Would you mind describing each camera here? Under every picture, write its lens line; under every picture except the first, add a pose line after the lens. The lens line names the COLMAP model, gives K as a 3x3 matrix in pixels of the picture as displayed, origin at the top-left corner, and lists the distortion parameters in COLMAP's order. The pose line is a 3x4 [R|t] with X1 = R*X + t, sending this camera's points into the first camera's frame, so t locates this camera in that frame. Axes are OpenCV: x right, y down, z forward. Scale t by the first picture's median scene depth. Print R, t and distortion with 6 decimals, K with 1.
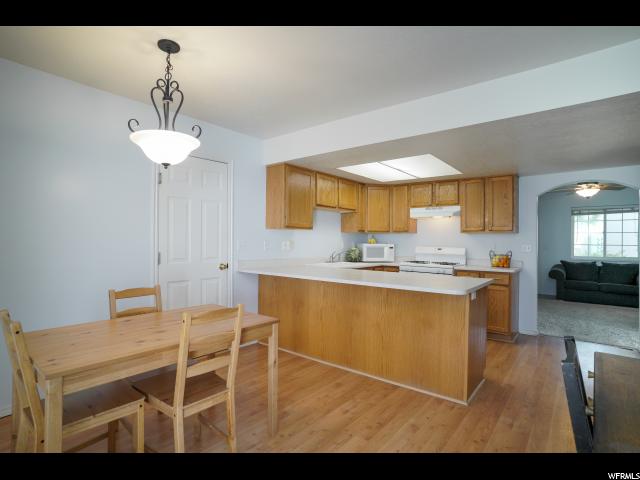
lens RADIAL K [[334.6, 0, 317.6], [0, 334.6, 241.7], [0, 0, 1]] dist [-0.079371, 0.031195]
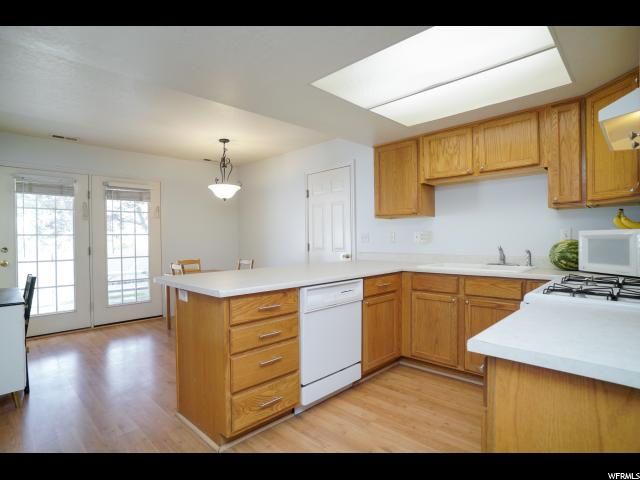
lens RADIAL K [[334.6, 0, 317.6], [0, 334.6, 241.7], [0, 0, 1]] dist [-0.079371, 0.031195]
pose [[-0.096727, -0.003898, -0.995303, 0.731314], [0.011216, 0.999925, -0.005006, 0.023058], [0.995248, -0.011648, -0.096676, 0.839915]]
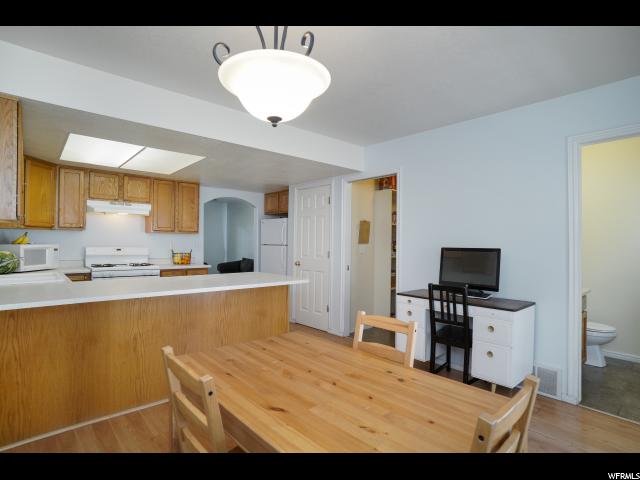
lens RADIAL K [[334.6, 0, 317.6], [0, 334.6, 241.7], [0, 0, 1]] dist [-0.079371, 0.031195]
pose [[0.157749, -0.008924, 0.987439, -0.480603], [-0.005474, 0.999936, 0.009912, -0.012166], [-0.987464, -0.006969, 0.157690, 0.383033]]
